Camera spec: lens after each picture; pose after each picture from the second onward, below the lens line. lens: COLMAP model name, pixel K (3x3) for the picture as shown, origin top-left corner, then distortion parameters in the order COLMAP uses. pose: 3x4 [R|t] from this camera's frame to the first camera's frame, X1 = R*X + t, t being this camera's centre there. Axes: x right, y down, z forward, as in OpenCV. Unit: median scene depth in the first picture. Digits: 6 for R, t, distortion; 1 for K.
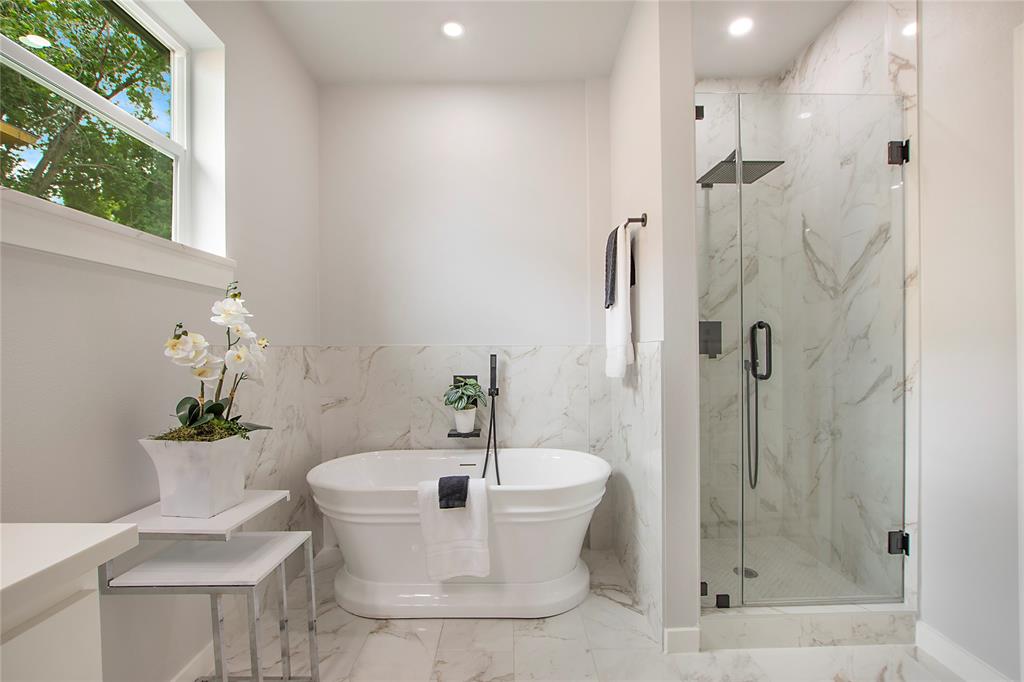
lens RADIAL K [[456.5, 0, 511.1], [0, 456.5, 350.7], [0, 0, 1]] dist [-0.036435, 0.007803]
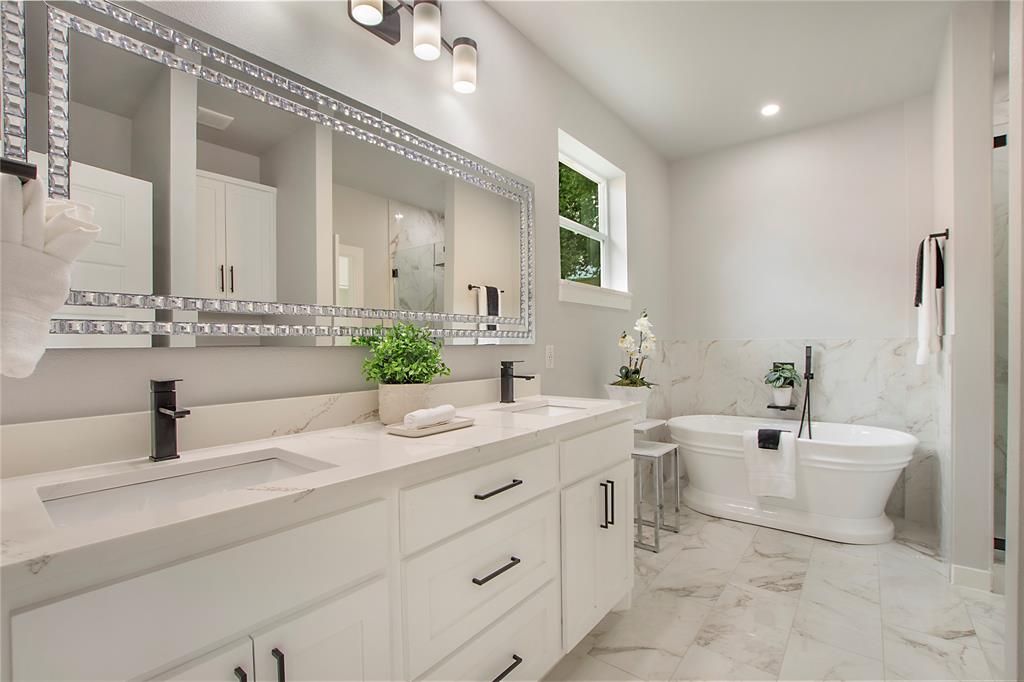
lens RADIAL K [[456.5, 0, 511.1], [0, 456.5, 350.7], [0, 0, 1]] dist [-0.036435, 0.007803]
pose [[0.782543, 0.007664, -0.622550, 0.110548], [0.002913, 0.999868, 0.015970, -0.001950], [0.622590, -0.014311, 0.782417, -0.577883]]
